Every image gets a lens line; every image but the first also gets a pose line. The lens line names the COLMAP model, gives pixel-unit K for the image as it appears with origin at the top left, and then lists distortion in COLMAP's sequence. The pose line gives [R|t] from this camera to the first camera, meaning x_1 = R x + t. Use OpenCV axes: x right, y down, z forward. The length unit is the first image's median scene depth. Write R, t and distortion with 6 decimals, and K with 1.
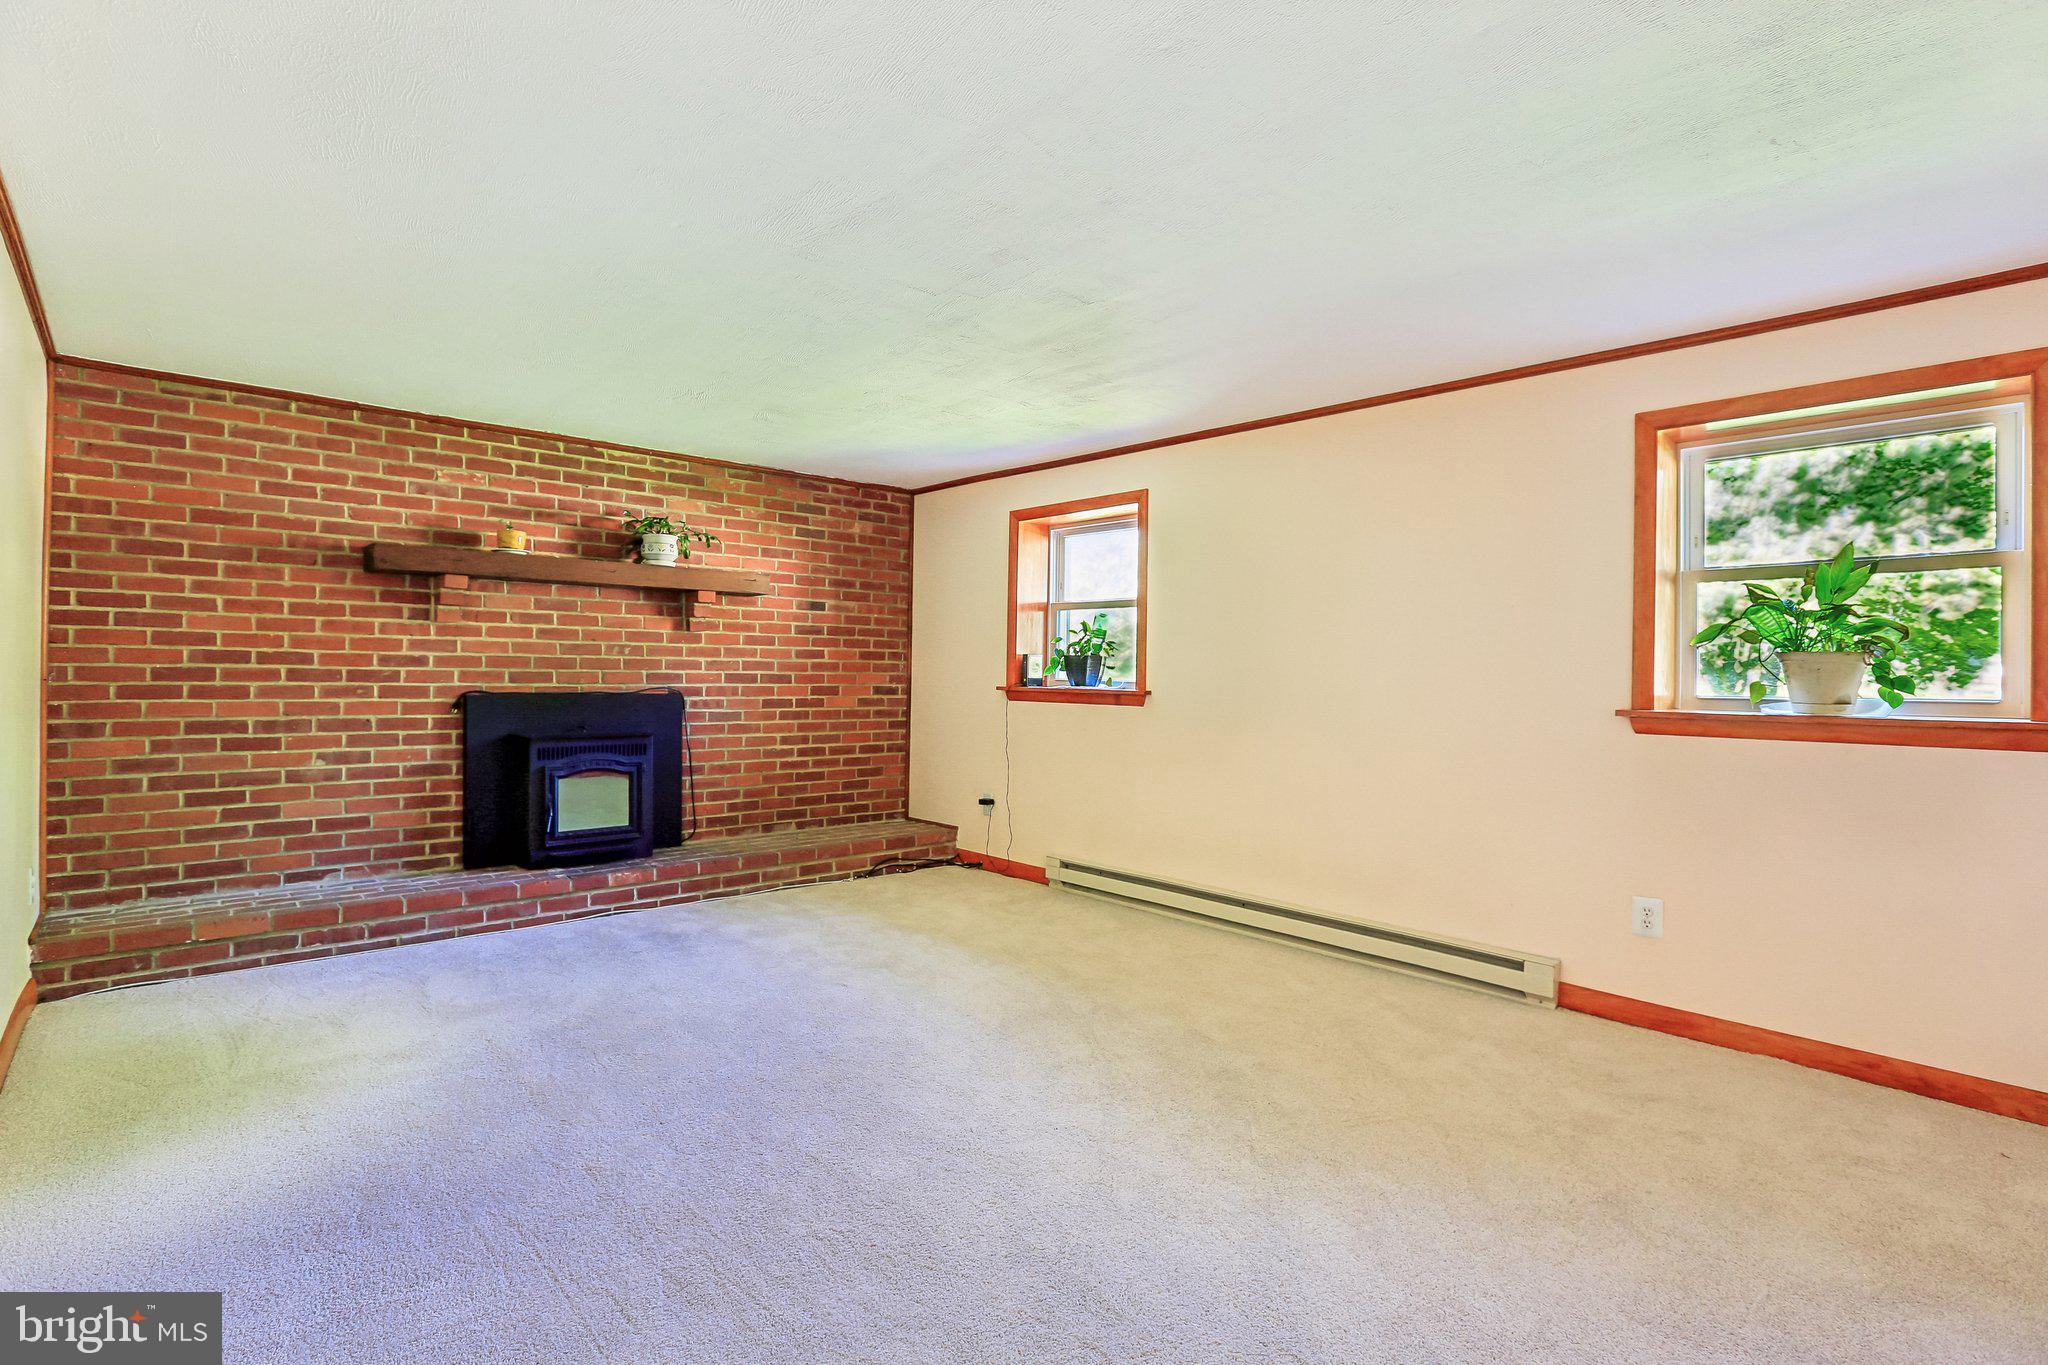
lens RADIAL K [[950.2, 0, 1010.9], [0, 950.2, 675.0], [0, 0, 1]] dist [-0.037305, 0.008521]
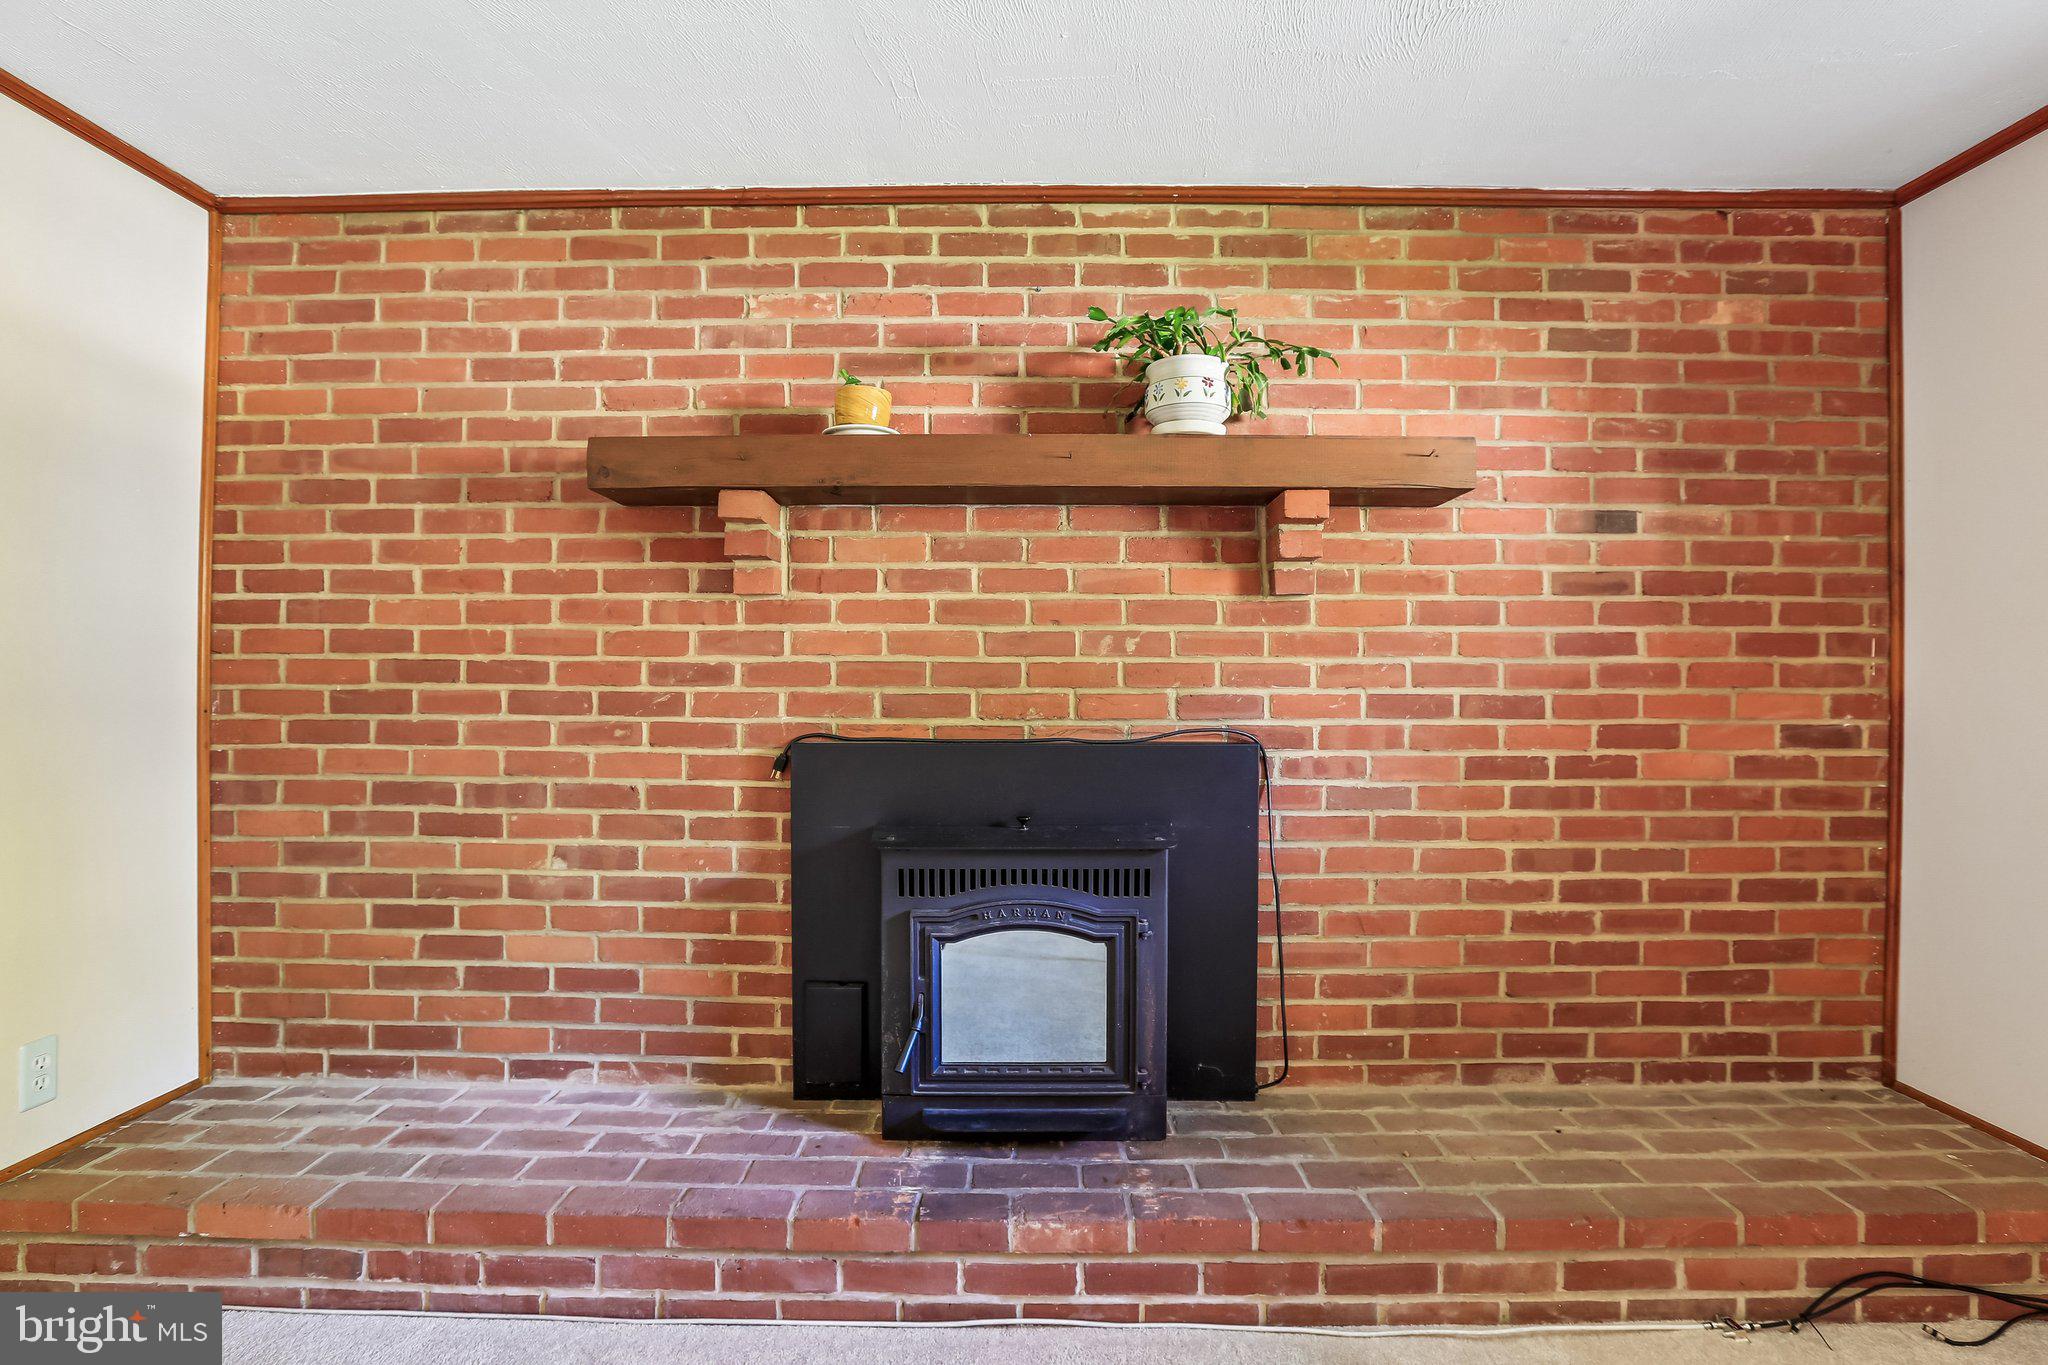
lens RADIAL K [[950.2, 0, 1014.3], [0, 950.2, 673.6], [0, 0, 1]] dist [-0.037305, 0.008521]
pose [[0.731078, -0.012021, -0.682188, -0.153879], [0.005158, 0.999914, -0.012093, -0.007685], [0.682275, 0.005322, 0.731076, 0.692318]]
